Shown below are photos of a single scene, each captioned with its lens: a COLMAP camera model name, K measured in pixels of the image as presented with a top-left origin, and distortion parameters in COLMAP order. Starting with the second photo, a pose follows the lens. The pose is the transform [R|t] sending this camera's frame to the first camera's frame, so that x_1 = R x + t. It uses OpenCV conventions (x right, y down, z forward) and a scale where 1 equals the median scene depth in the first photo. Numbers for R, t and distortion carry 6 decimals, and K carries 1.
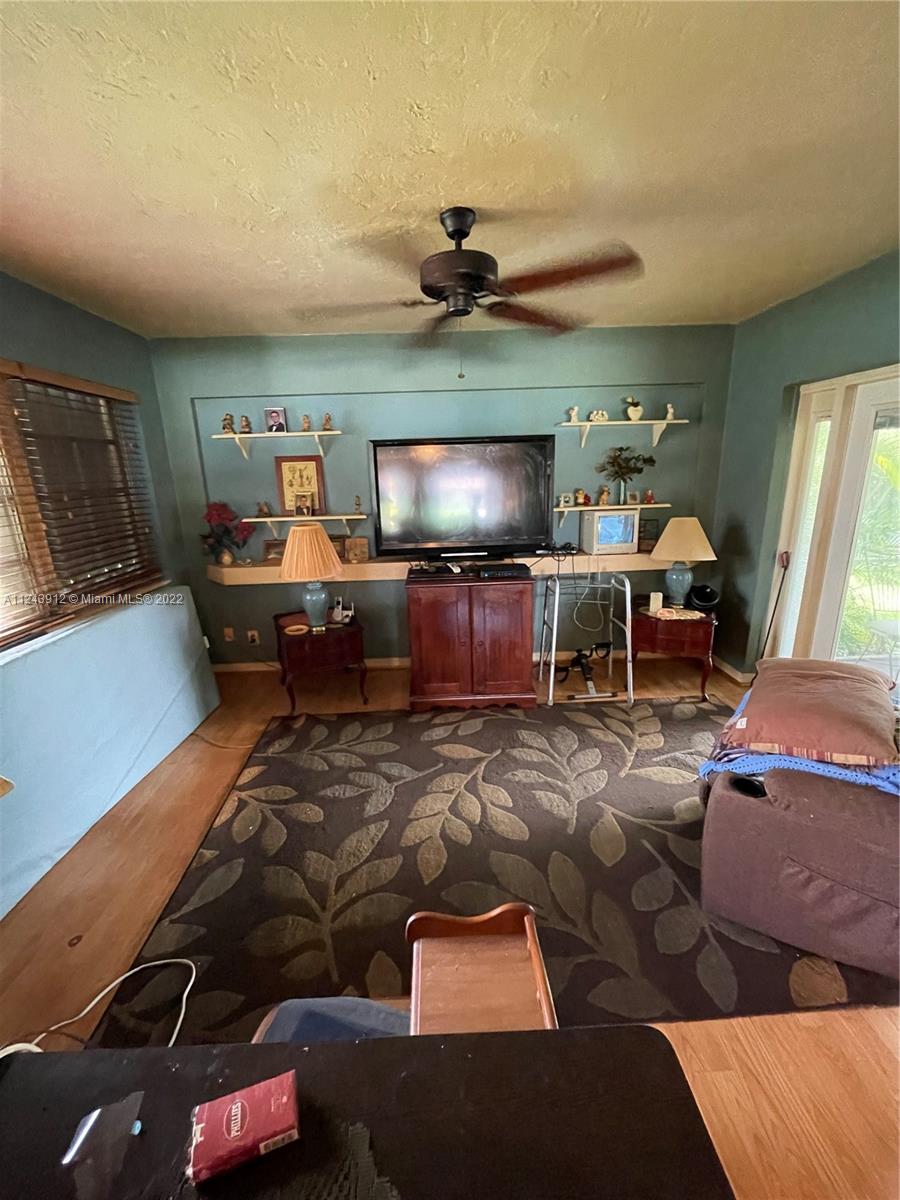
lens RADIAL K [[483.5, 0, 442.1], [0, 483.5, 599.8], [0, 0, 1]] dist [-0.000999, -0.000072]
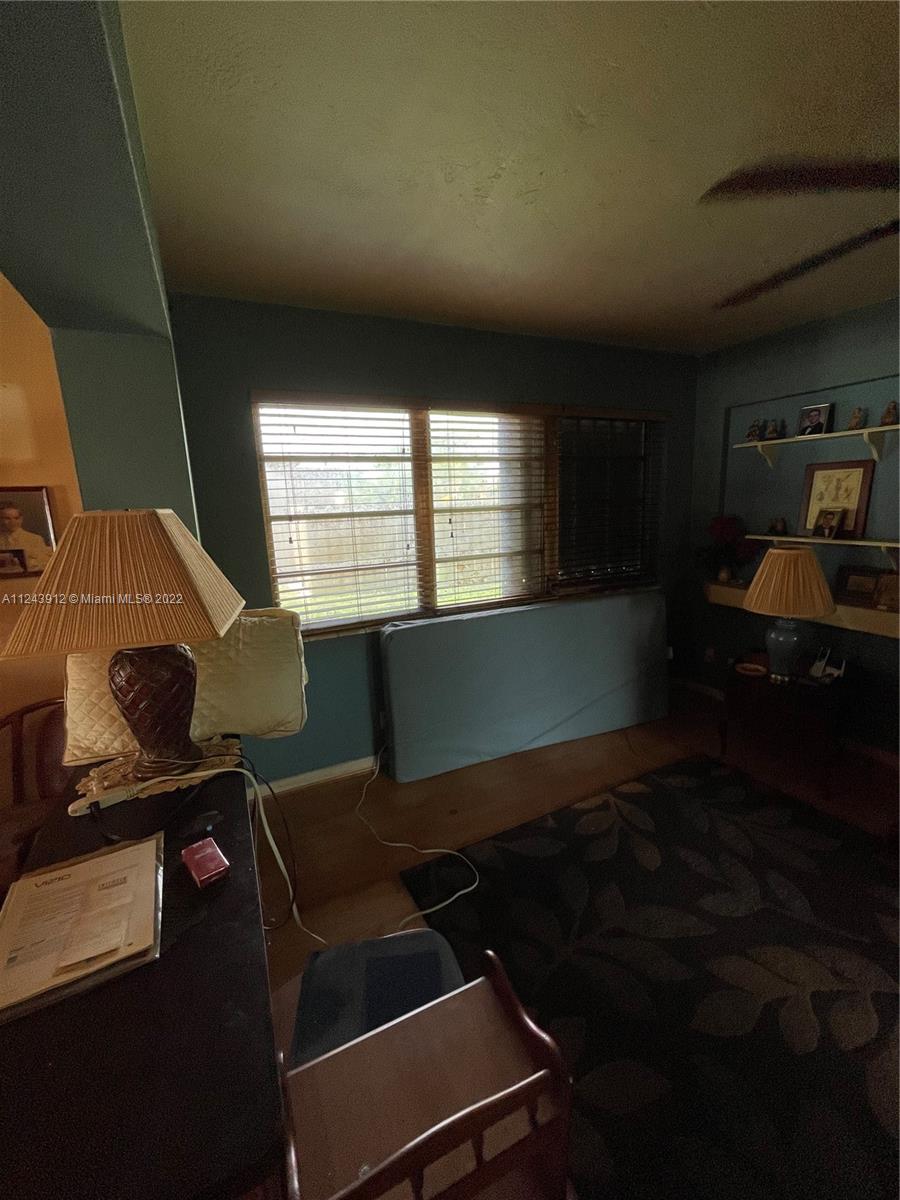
lens RADIAL K [[483.5, 0, 442.0], [0, 483.5, 599.4], [0, 0, 1]] dist [-0.000999, -0.000072]
pose [[0.405164, 0.199124, -0.892296, 0.212738], [-0.218613, 0.968781, 0.116927, -0.037007], [0.887722, 0.147692, 0.436047, 0.137500]]
